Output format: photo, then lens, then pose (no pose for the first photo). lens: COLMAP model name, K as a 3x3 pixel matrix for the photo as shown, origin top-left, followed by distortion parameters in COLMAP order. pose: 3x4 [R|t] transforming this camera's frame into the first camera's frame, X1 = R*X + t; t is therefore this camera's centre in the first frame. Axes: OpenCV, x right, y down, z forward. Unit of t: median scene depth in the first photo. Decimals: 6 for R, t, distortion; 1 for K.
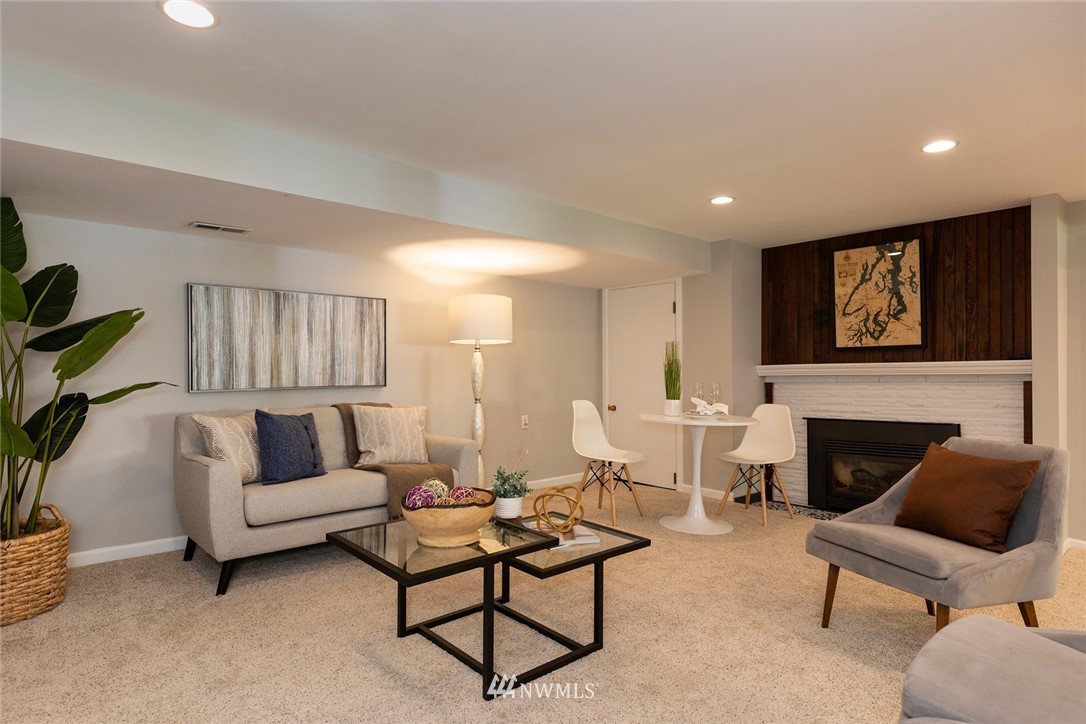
lens RADIAL K [[604.0, 0, 550.1], [0, 604.0, 350.2], [0, 0, 1]] dist [0.004860, 0.004910]
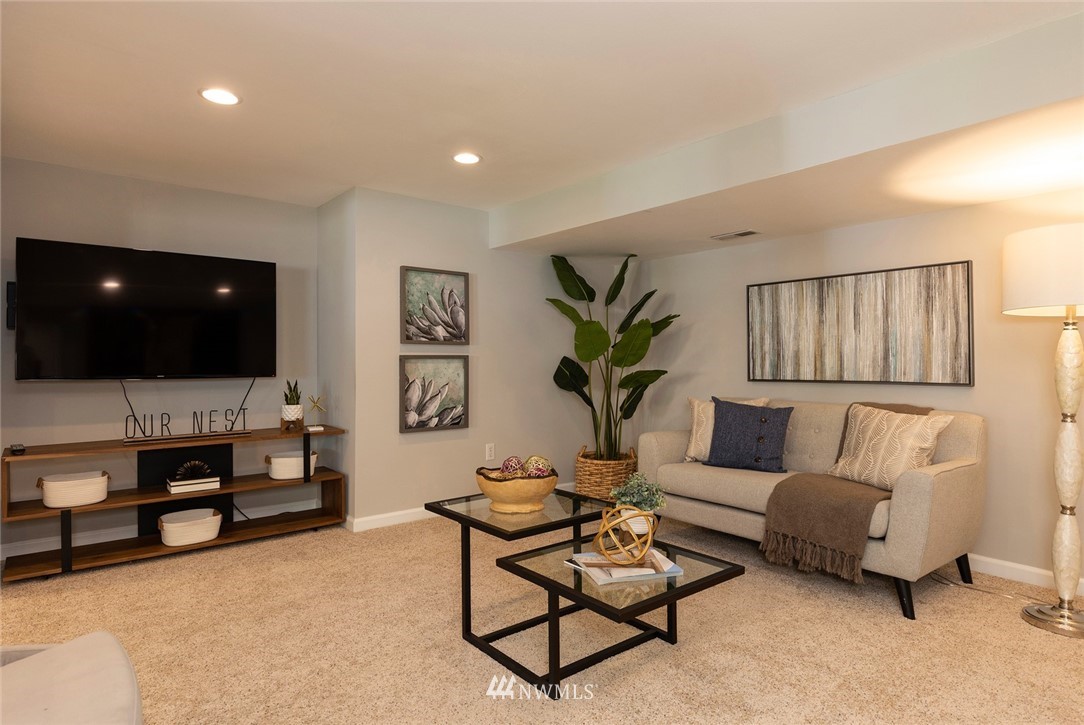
lens RADIAL K [[602.9, 0, 536.0], [0, 602.9, 367.4], [0, 0, 1]] dist [0.004860, 0.004910]
pose [[-0.056874, 0.005024, -0.998369, 0.493315], [0.023126, 0.999726, 0.003713, 0.026288], [0.998113, -0.022878, -0.056974, 0.577789]]
